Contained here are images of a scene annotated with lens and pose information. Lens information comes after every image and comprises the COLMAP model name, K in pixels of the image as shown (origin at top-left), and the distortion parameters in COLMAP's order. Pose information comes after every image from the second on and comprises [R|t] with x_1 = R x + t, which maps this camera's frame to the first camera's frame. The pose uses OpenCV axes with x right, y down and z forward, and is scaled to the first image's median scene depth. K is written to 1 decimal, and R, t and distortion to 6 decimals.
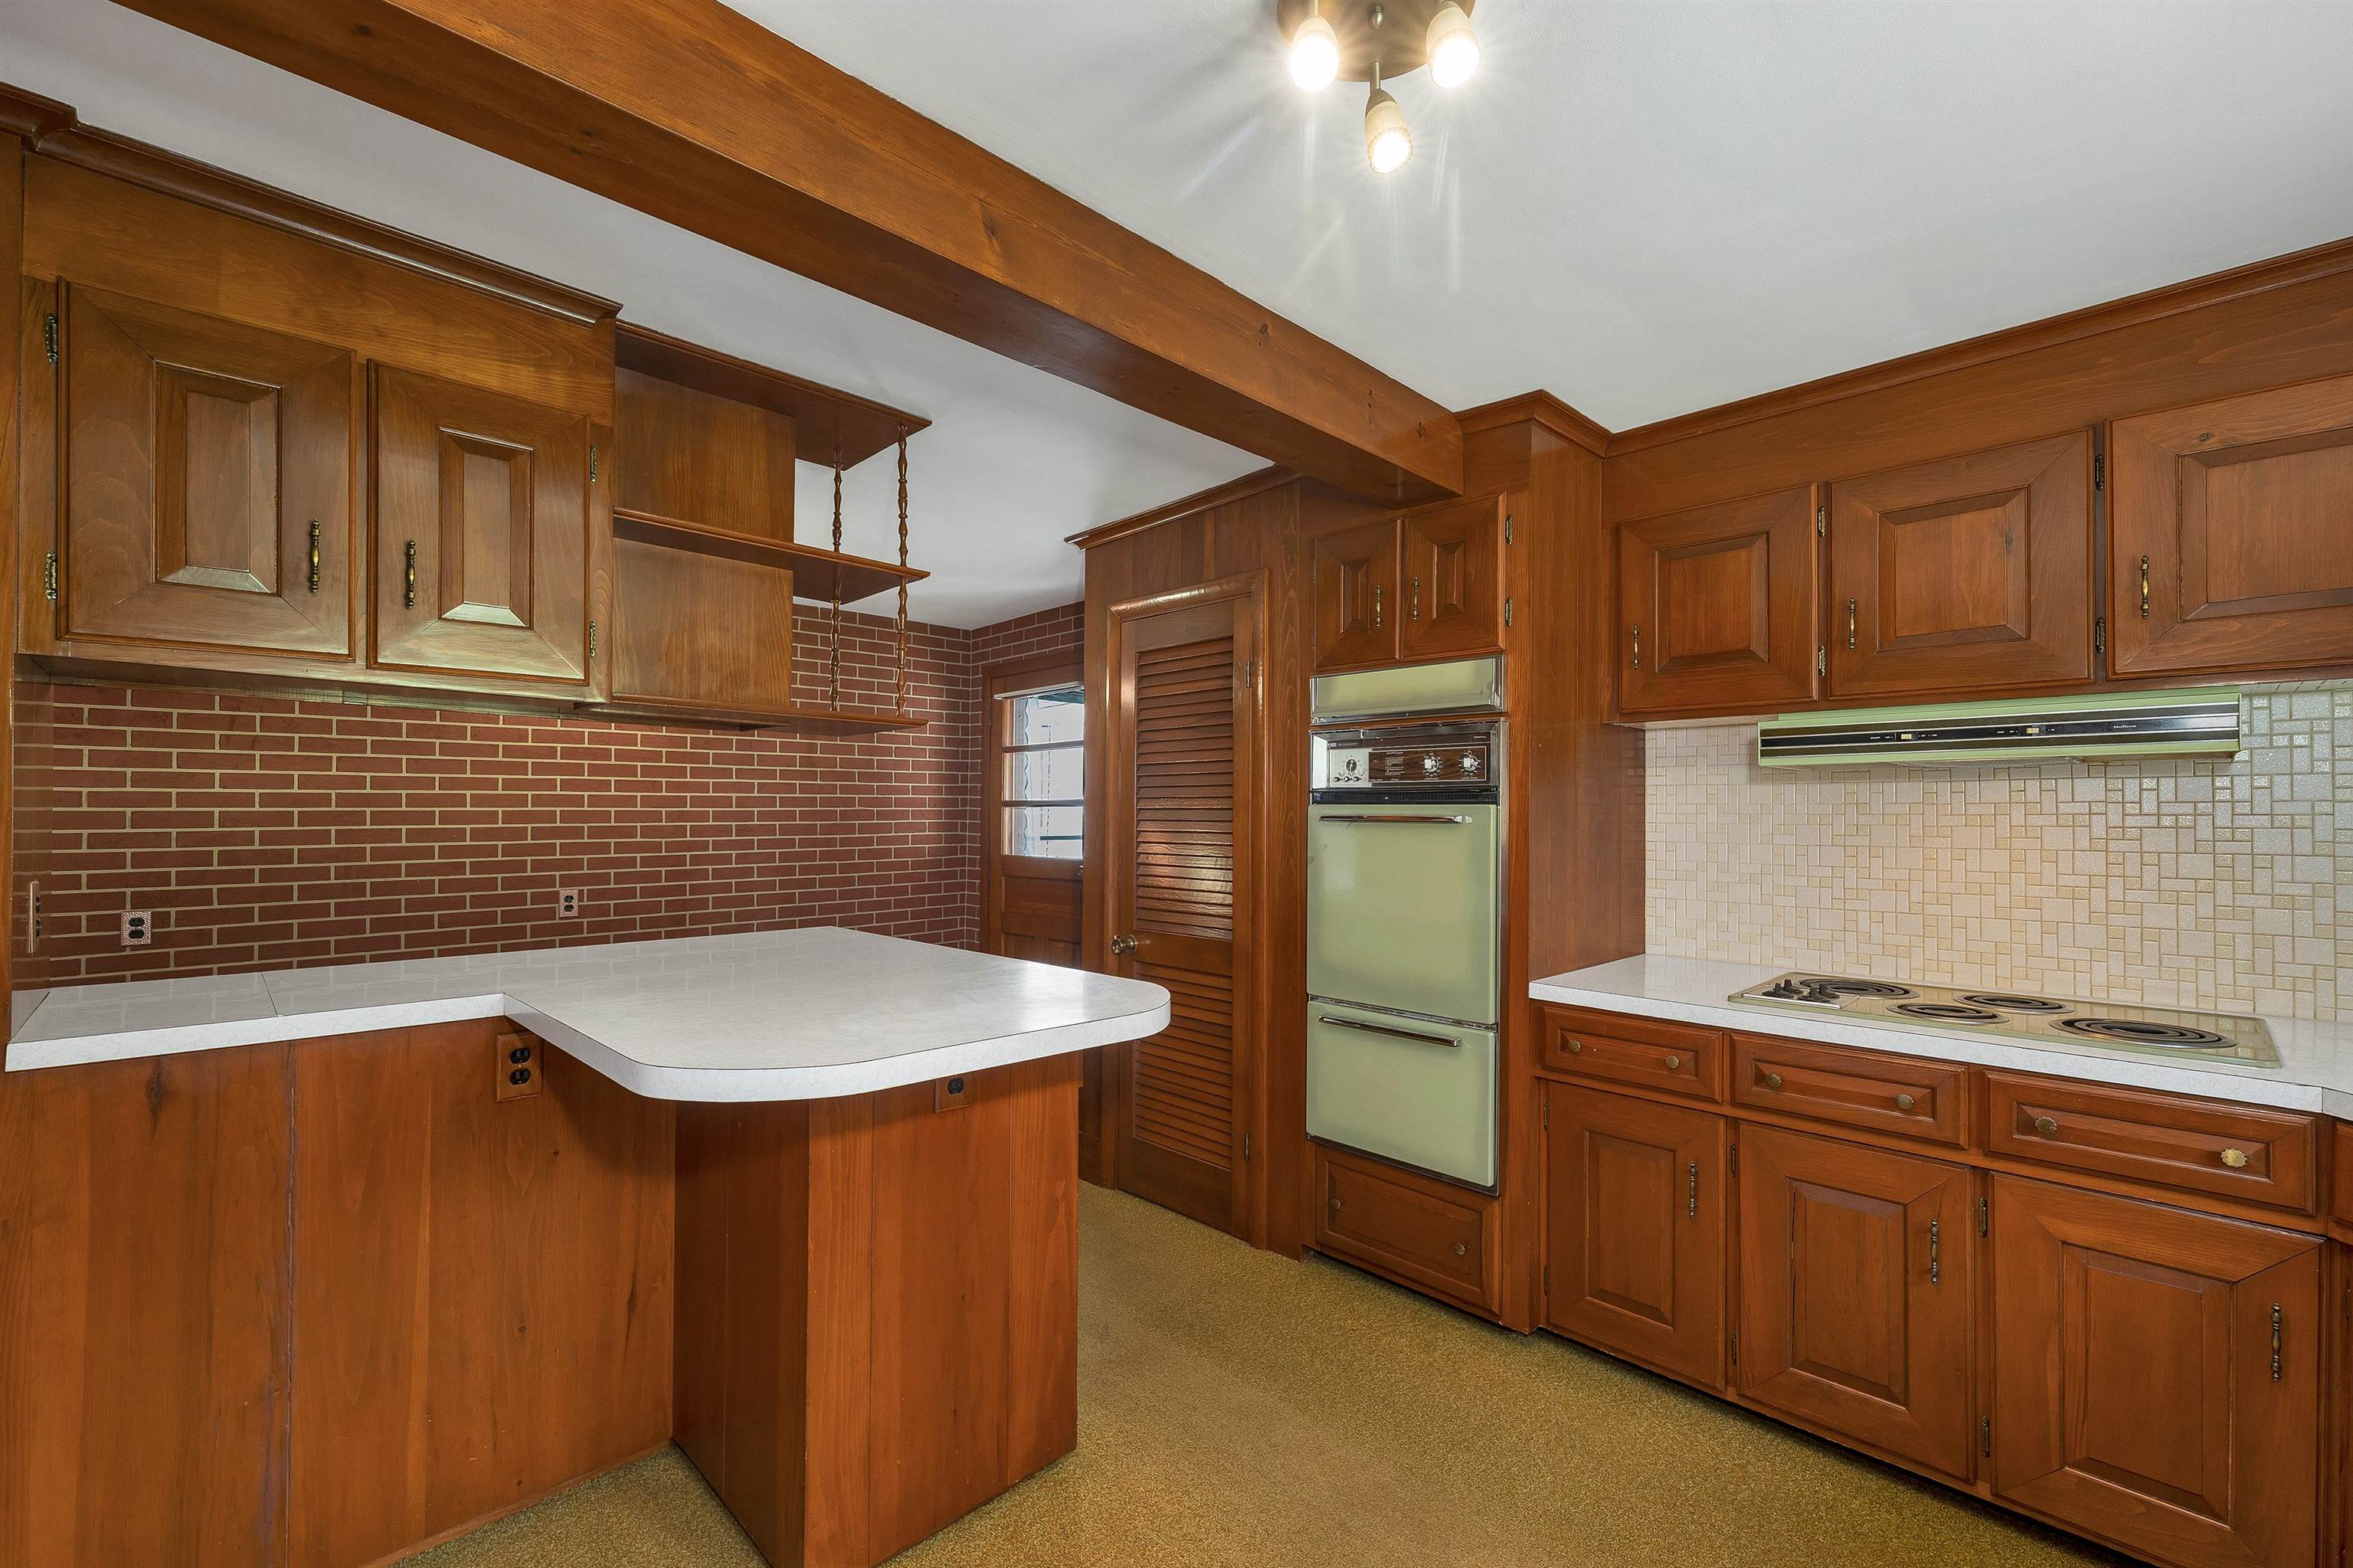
lens RADIAL K [[984.6, 0, 1186.7], [0, 984.6, 809.0], [0, 0, 1]] dist [0.001248, 0.000064]
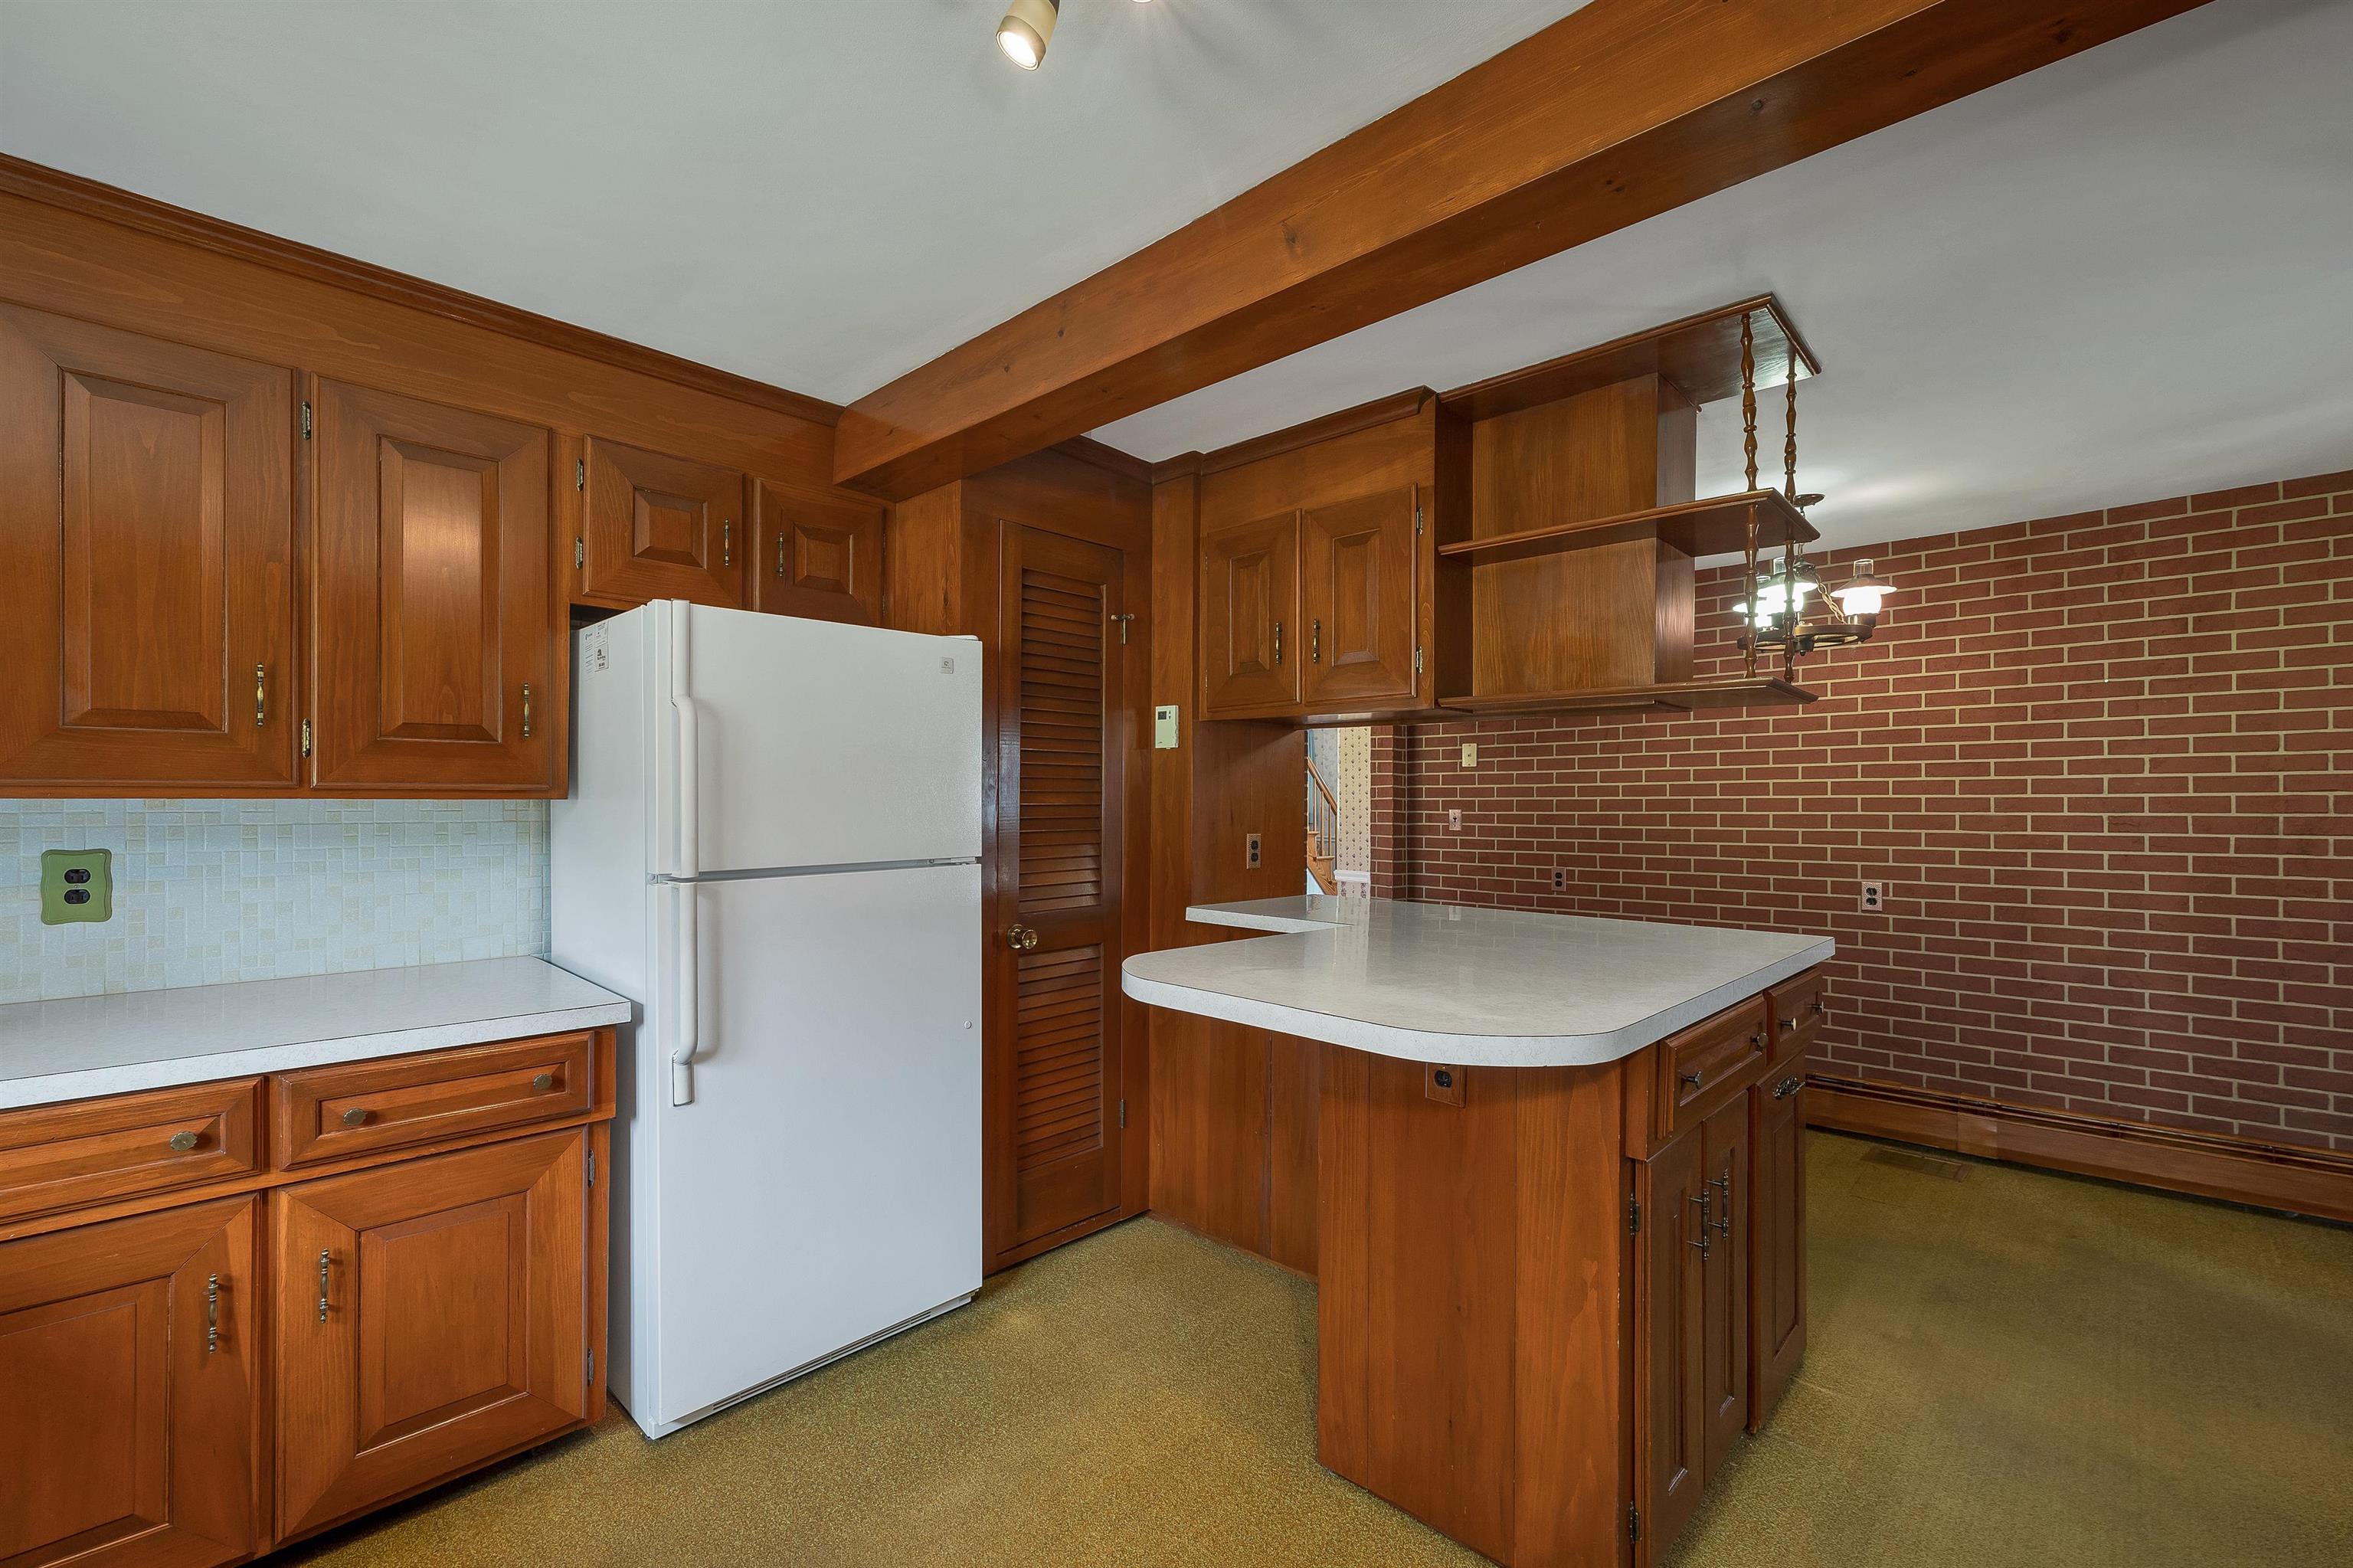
lens RADIAL K [[1002.5, 0, 1176.8], [0, 1002.5, 797.2], [0, 0, 1]] dist [-0.003593, -0.000334]
pose [[0.021792, -0.006639, -0.999740, 0.331217], [0.001856, 0.999976, -0.006600, 0.006079], [0.999761, -0.001711, 0.021804, 0.325630]]
